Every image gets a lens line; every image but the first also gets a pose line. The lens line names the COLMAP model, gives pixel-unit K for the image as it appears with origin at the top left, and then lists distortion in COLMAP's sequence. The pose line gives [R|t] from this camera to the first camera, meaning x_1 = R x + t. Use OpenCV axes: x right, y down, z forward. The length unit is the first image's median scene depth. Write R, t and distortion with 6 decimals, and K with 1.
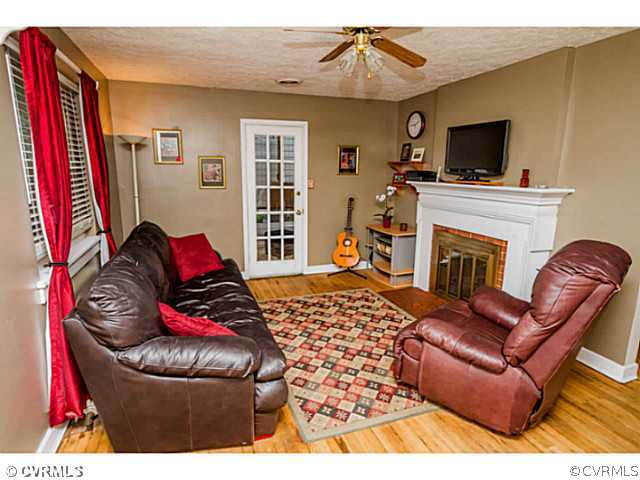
lens RADIAL K [[369.6, 0, 320.0], [0, 369.6, 240.0], [0, 0, 1]] dist [0.002889, -0.000061]
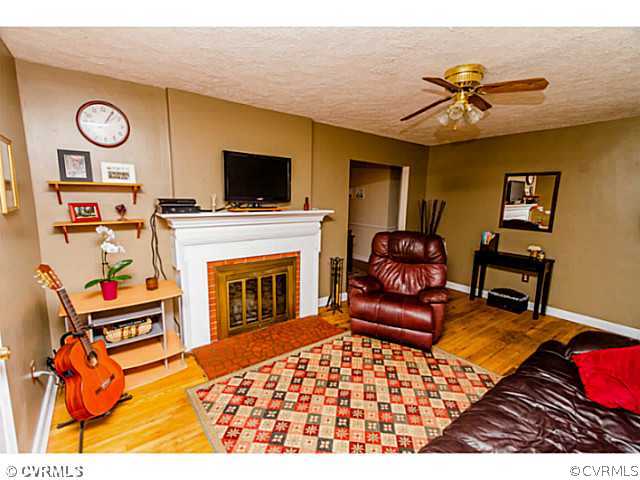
lens RADIAL K [[287.6, 0, 320.0], [0, 287.6, 240.0], [0, 0, 1]] dist [-0.001990, -0.000891]
pose [[-0.299457, -0.181587, 0.936671, -0.478422], [0.145490, 0.961550, 0.232924, -0.268553], [-0.942952, 0.206027, -0.261524, 1.205410]]
